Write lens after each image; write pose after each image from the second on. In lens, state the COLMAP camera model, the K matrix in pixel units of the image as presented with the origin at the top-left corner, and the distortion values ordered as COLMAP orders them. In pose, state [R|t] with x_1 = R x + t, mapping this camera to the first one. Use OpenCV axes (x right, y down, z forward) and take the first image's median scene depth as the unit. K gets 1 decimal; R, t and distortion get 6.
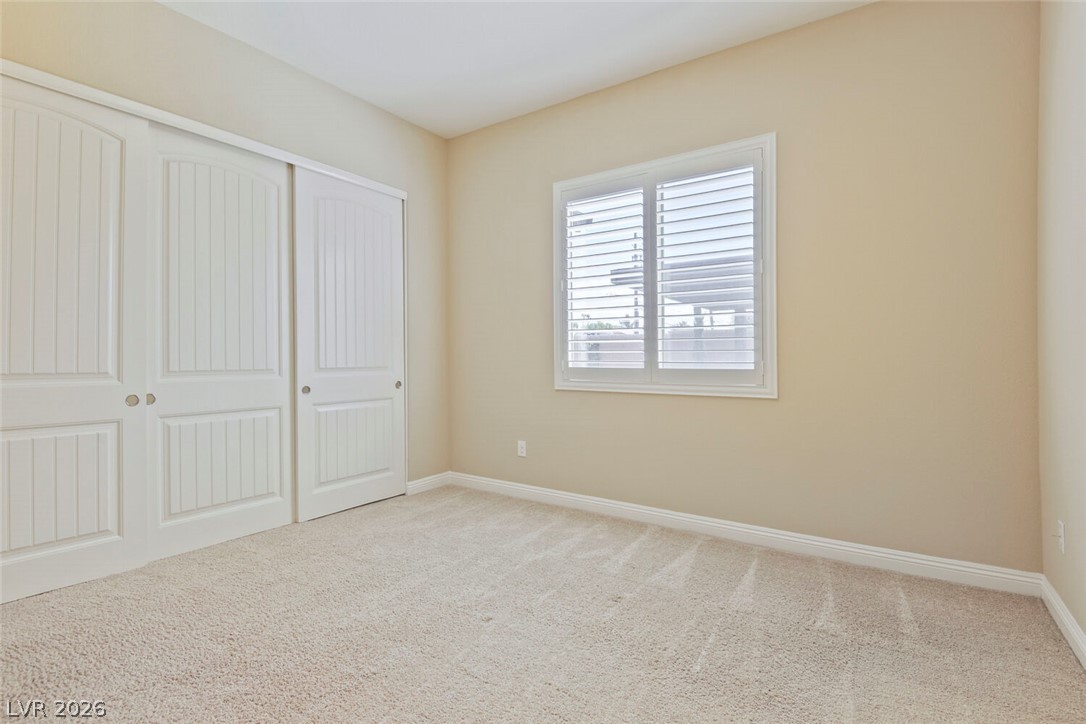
lens RADIAL K [[501.1, 0, 545.7], [0, 501.1, 355.0], [0, 0, 1]] dist [0.003441, -0.008866]
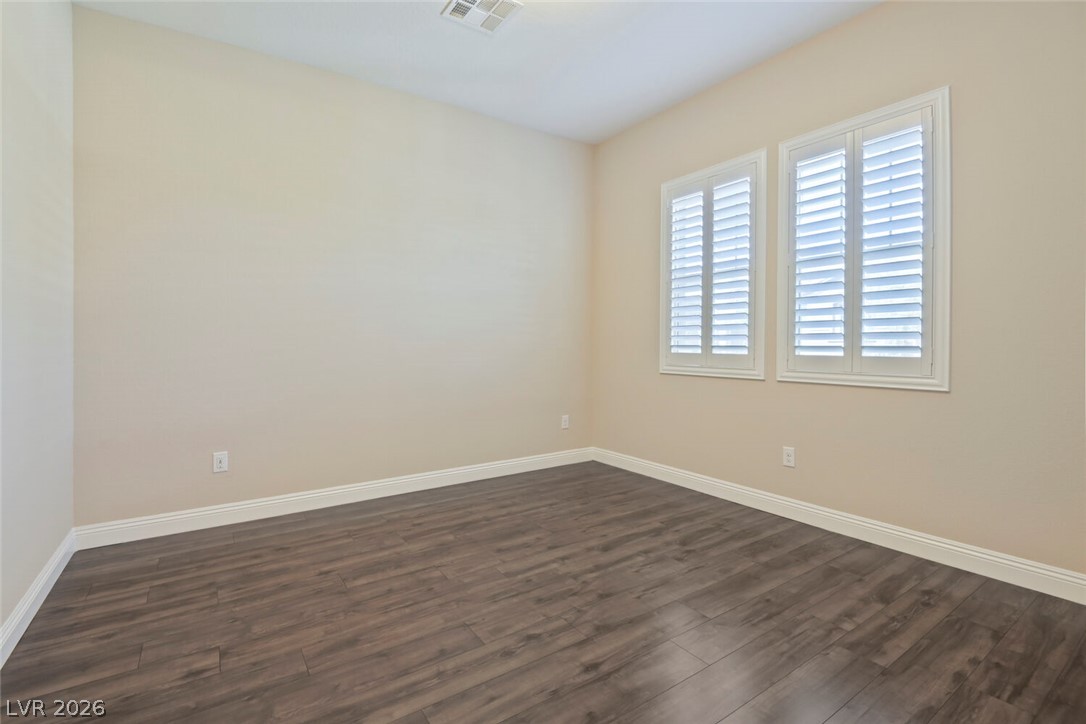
lens RADIAL K [[501.1, 0, 542.6], [0, 501.1, 362.8], [0, 0, 1]] dist [0.003441, -0.008866]
pose [[0.928508, 0.018028, -0.370876, 0.255457], [-0.001703, 0.999017, 0.044298, -0.001316], [0.371310, -0.040500, 0.927625, -0.163838]]
